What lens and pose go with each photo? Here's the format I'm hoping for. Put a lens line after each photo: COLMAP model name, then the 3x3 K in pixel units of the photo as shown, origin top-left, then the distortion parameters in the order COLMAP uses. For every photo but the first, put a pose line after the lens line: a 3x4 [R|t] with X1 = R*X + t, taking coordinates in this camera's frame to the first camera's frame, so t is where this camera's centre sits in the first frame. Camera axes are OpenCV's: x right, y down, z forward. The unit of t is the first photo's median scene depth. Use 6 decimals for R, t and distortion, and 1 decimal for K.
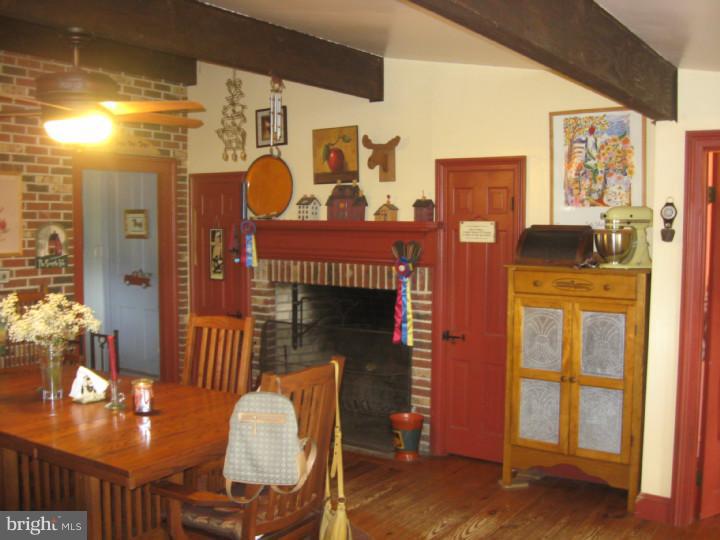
lens RADIAL K [[806.6, 0, 360.0], [0, 806.6, 270.0], [0, 0, 1]] dist [-0.131775, 0.018046]
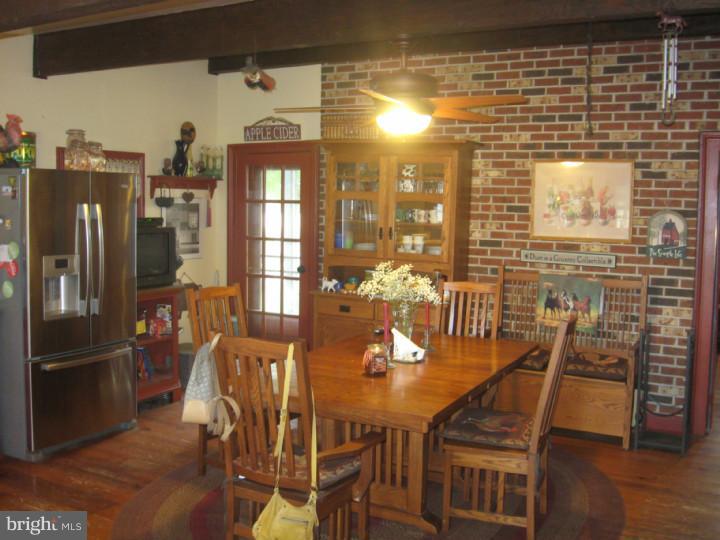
lens RADIAL K [[806.6, 0, 360.0], [0, 806.6, 270.0], [0, 0, 1]] dist [-0.131775, 0.018046]
pose [[0.074469, 0.077313, -0.994222, 0.541655], [-0.076965, 0.994462, 0.071567, -0.029022], [0.994249, 0.071191, 0.080007, 0.570242]]
